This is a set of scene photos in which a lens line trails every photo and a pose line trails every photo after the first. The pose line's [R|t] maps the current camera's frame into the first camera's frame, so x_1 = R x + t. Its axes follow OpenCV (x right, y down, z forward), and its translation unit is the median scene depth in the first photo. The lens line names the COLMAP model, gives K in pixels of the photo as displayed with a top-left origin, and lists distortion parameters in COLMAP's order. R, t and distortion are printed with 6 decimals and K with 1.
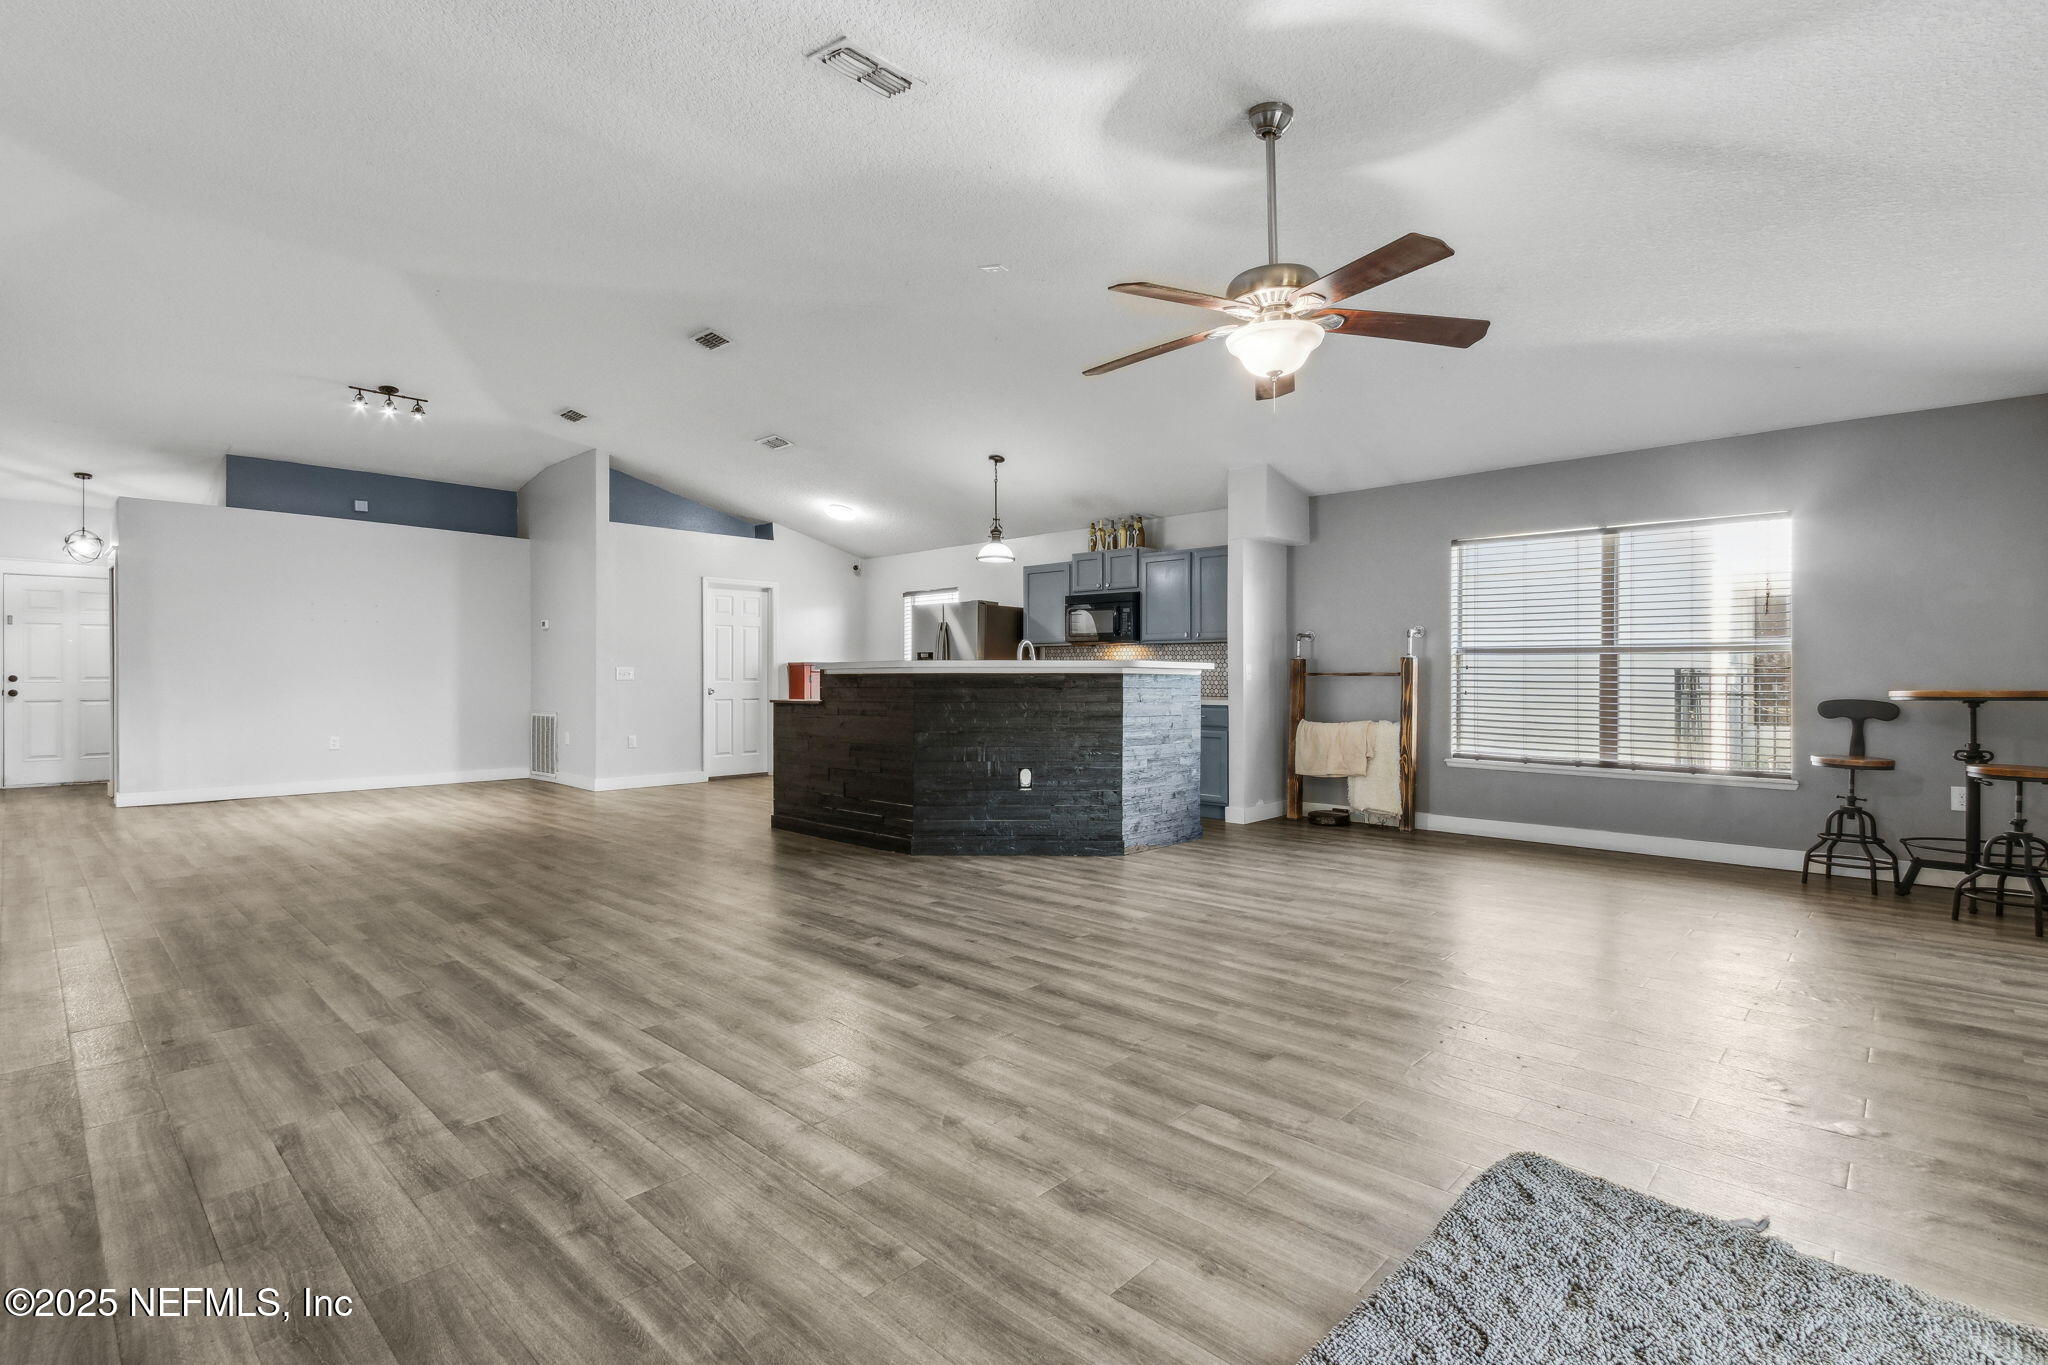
lens RADIAL K [[950.1, 0, 1004.4], [0, 950.1, 679.3], [0, 0, 1]] dist [0.010029, -0.003768]
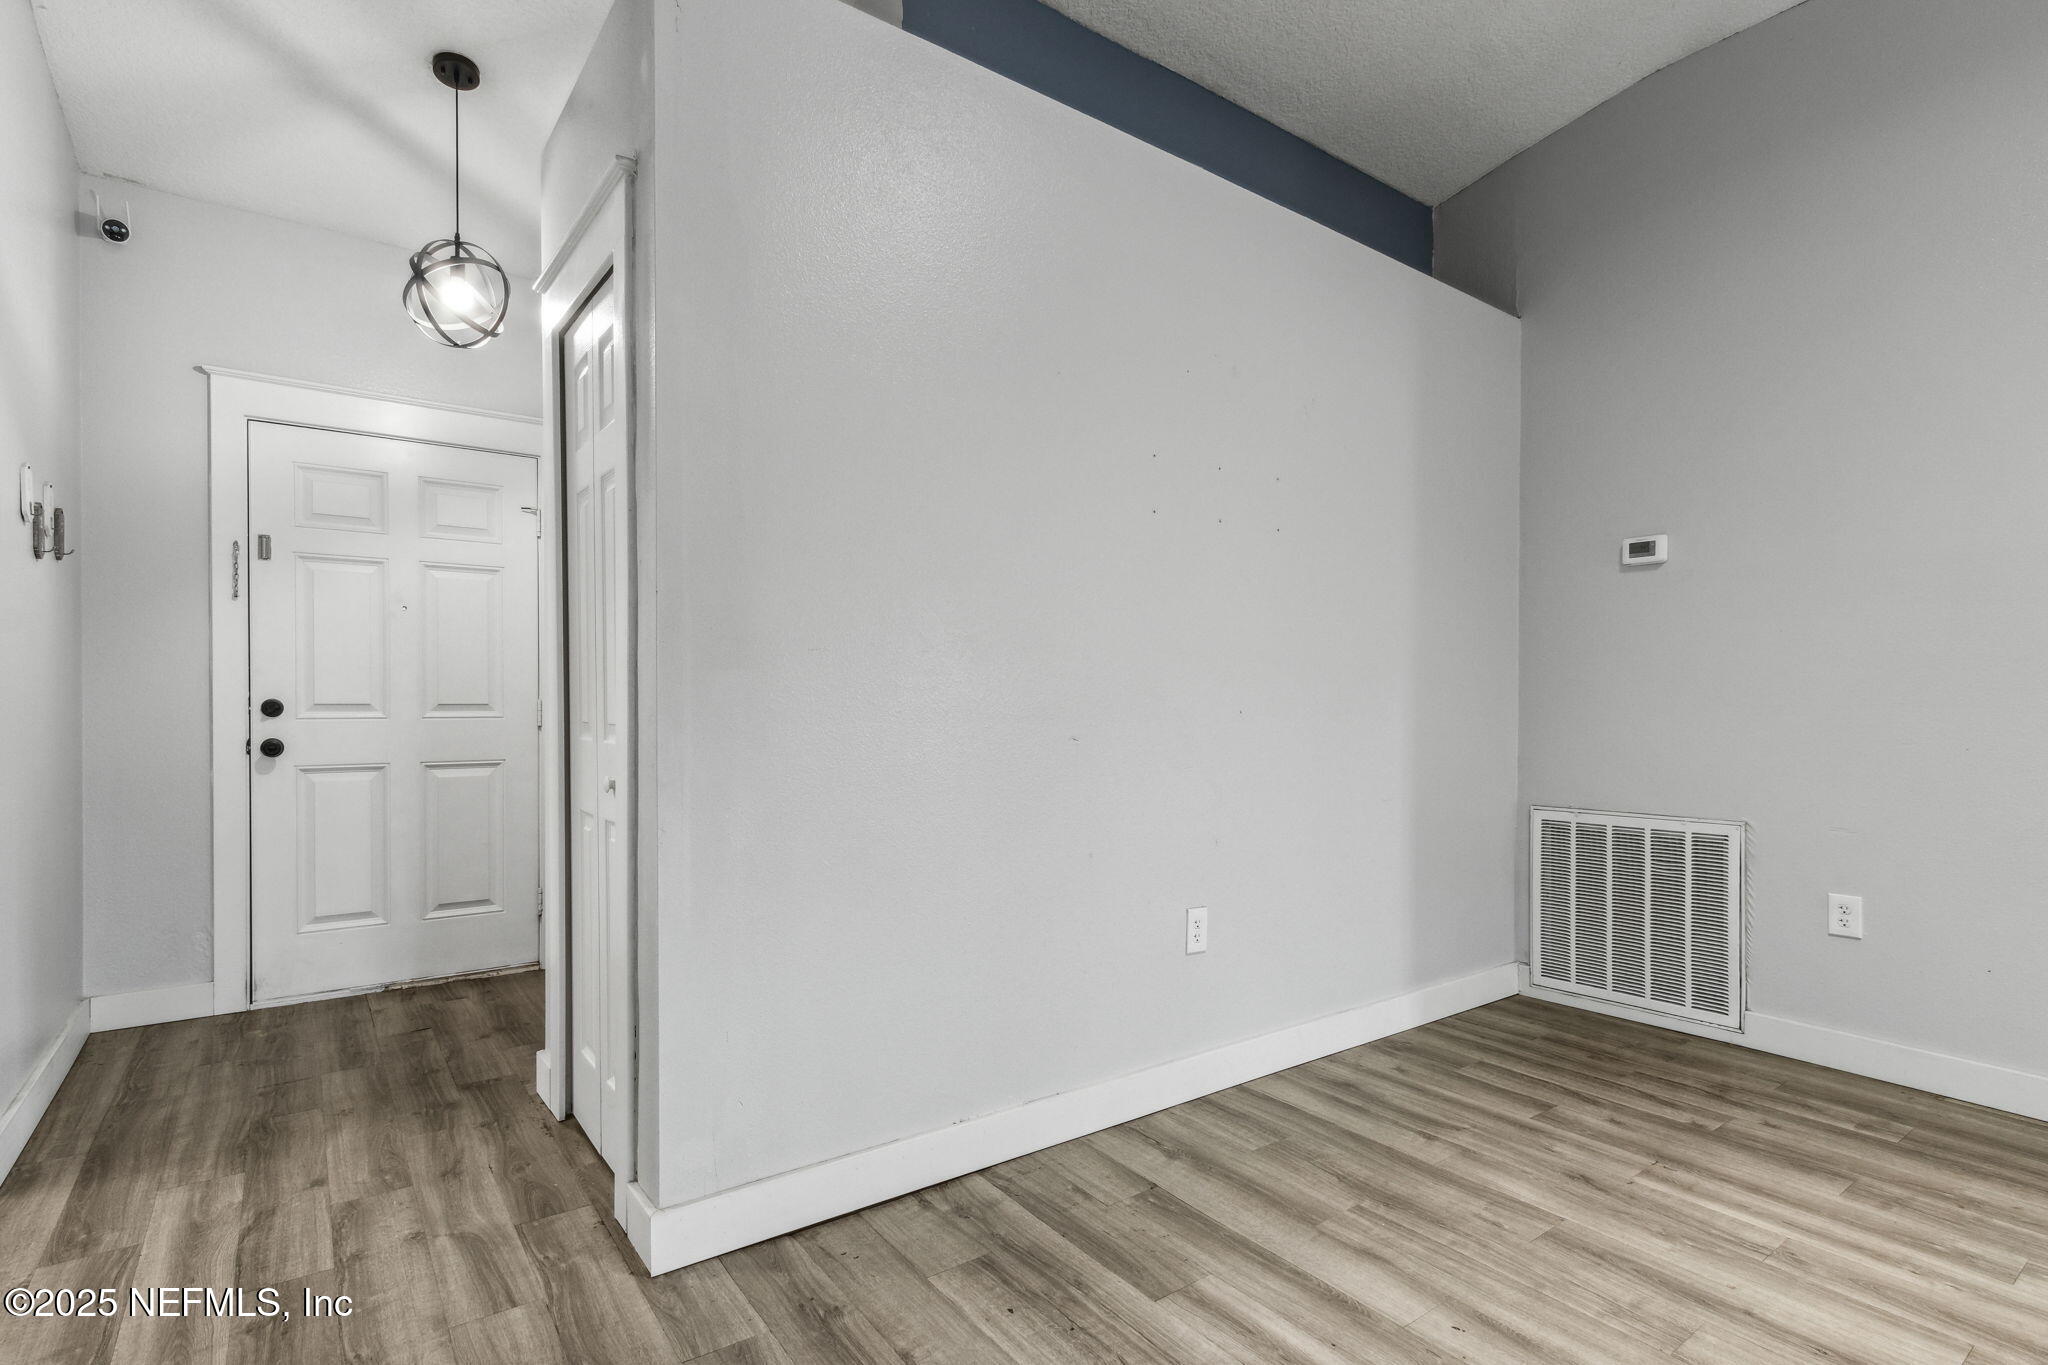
lens RADIAL K [[950.1, 0, 991.7], [0, 950.1, 712.9], [0, 0, 1]] dist [0.010029, -0.003768]
pose [[0.985863, 0.005265, -0.167468, -1.670911], [-0.003635, 0.999943, 0.010041, -0.009158], [0.167511, -0.009290, 0.985826, 1.627037]]
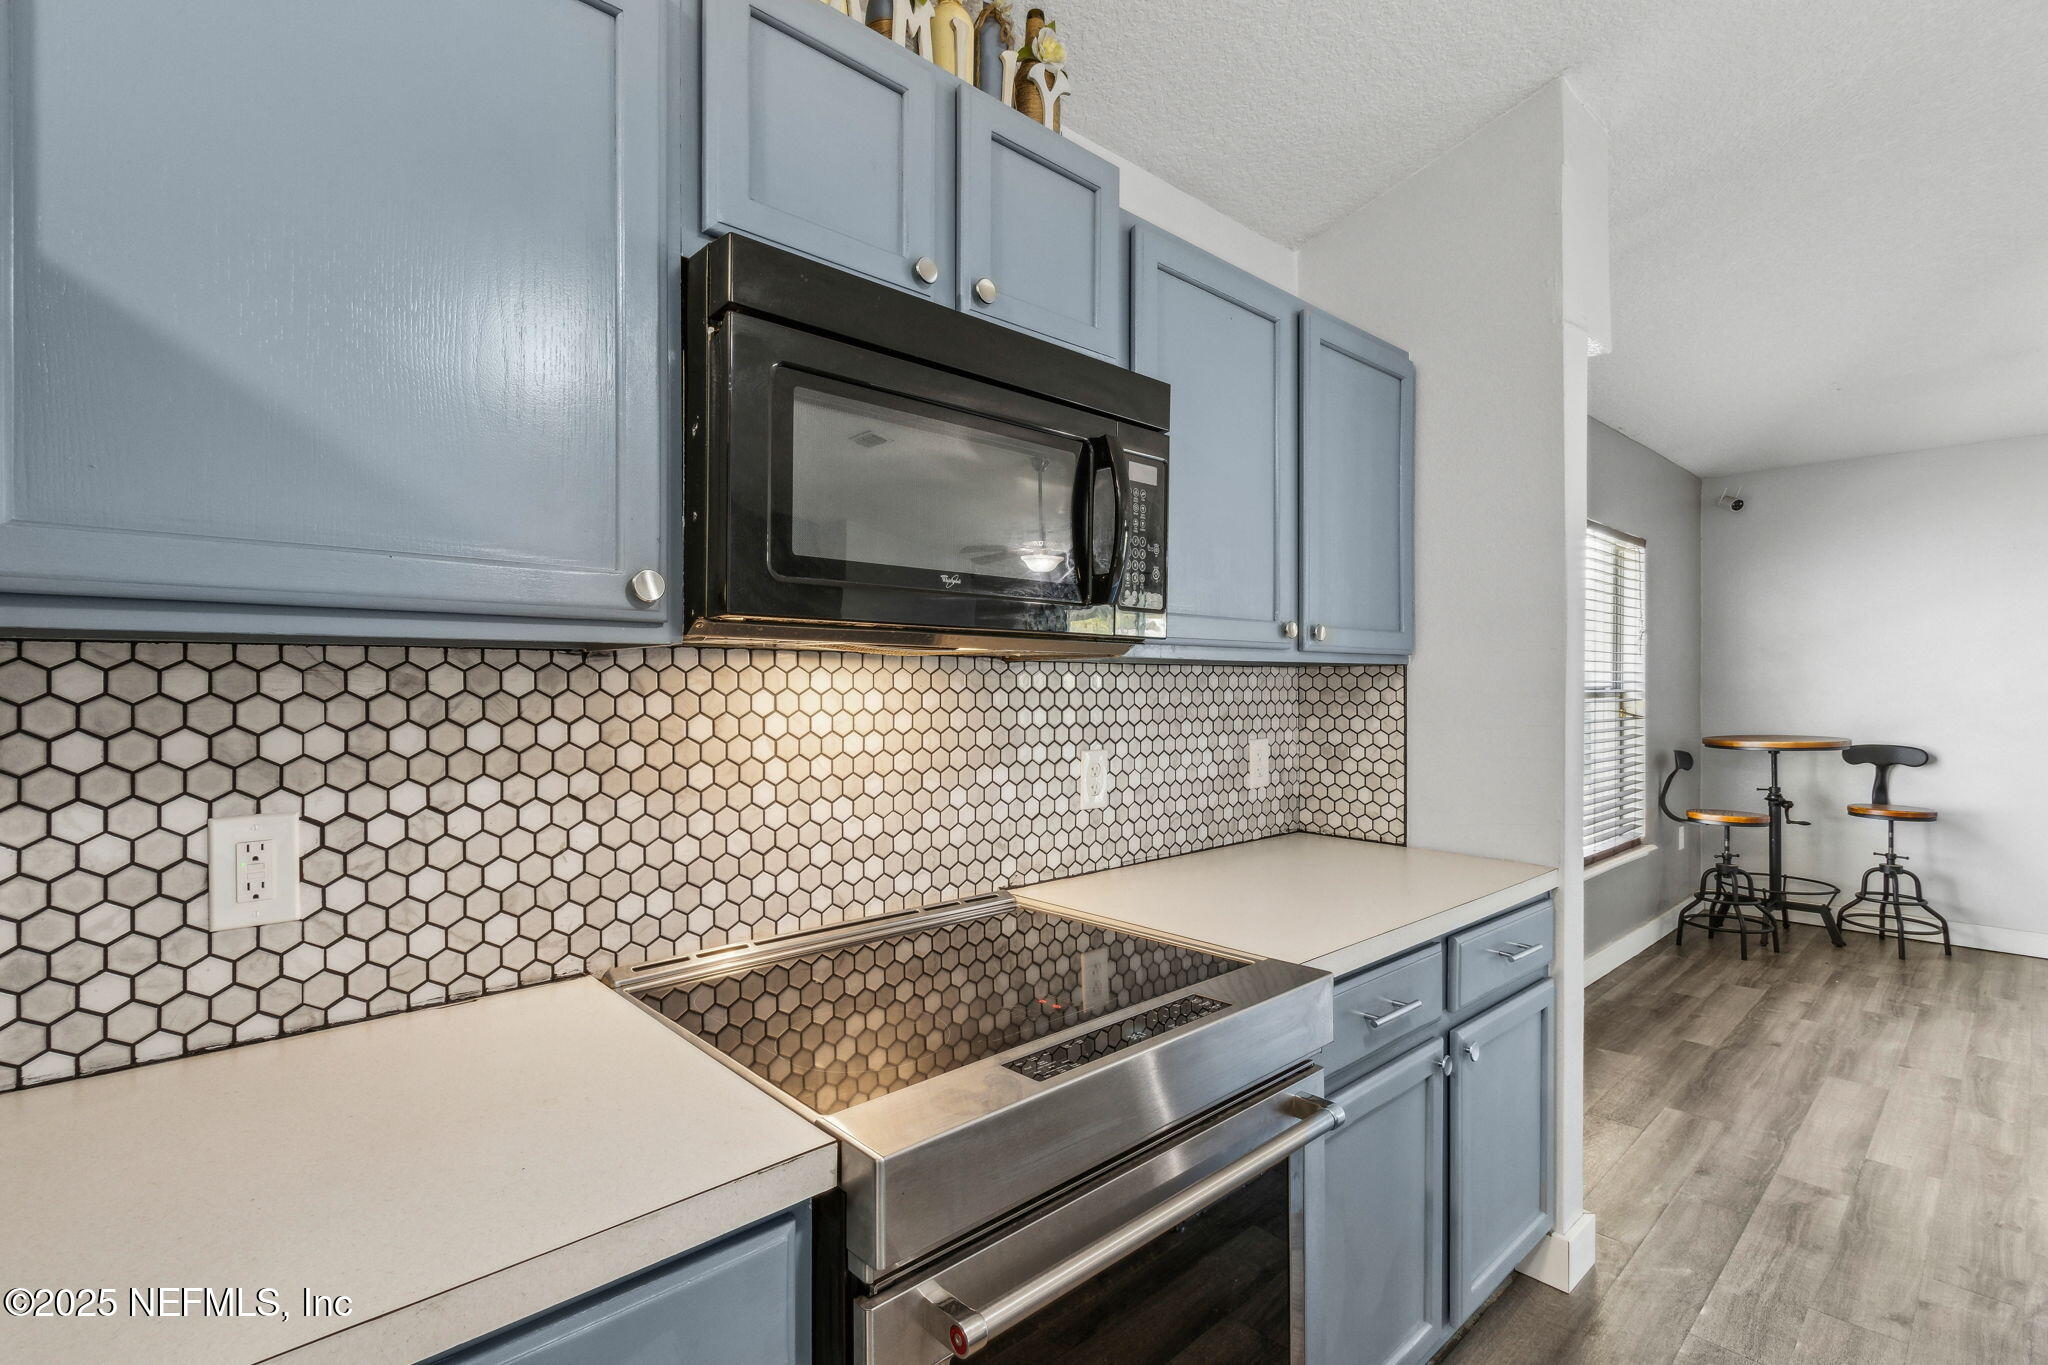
lens RADIAL K [[950.1, 0, 1007.3], [0, 950.1, 684.2], [0, 0, 1]] dist [0.010029, -0.003768]
pose [[0.054738, -0.004627, 0.998490, -0.120229], [0.006214, 0.999971, 0.004294, -0.068547], [-0.998481, 0.005969, 0.054765, 2.115321]]
